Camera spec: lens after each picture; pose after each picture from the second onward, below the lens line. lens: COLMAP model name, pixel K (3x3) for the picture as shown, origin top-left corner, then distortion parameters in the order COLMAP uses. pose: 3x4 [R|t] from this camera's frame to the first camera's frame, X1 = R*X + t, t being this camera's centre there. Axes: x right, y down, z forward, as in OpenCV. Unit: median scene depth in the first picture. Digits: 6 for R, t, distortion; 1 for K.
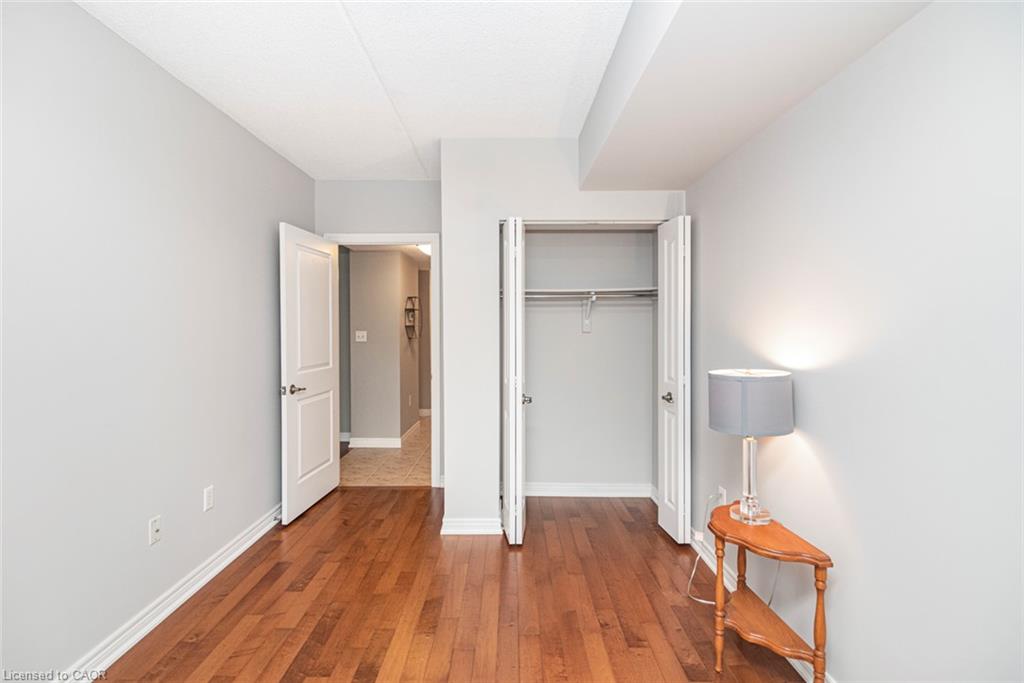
lens RADIAL K [[480.6, 0, 515.0], [0, 480.6, 326.3], [0, 0, 1]] dist [-0.009971, -0.000331]
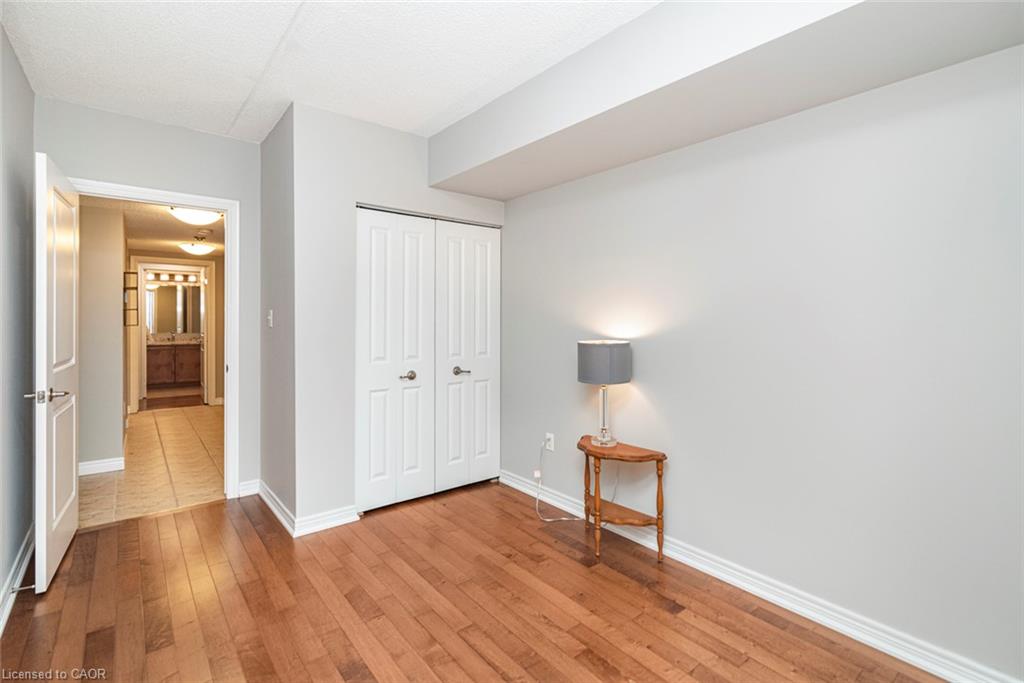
lens RADIAL K [[474.6, 0, 509.4], [0, 474.6, 319.5], [0, 0, 1]] dist [-0.000370, 0.000072]
pose [[0.782107, 0.000555, 0.623144, -0.525308], [-0.002809, 0.999993, 0.002635, 0.027118], [-0.623138, -0.003811, 0.782103, 0.067707]]
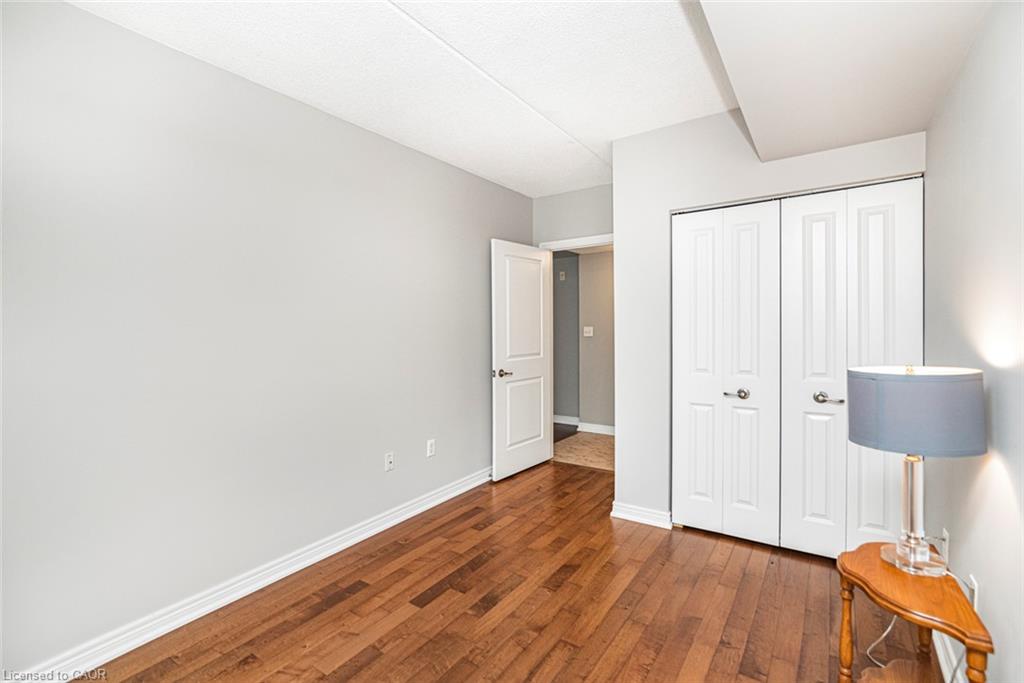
lens RADIAL K [[466.3, 0, 510.5], [0, 466.3, 327.0], [0, 0, 1]] dist [-0.001388, -0.000344]
pose [[0.816978, -0.013578, -0.576509, 0.349983], [0.015779, 0.999875, -0.001190, 0.021079], [0.576453, -0.008125, 0.817090, 0.048499]]
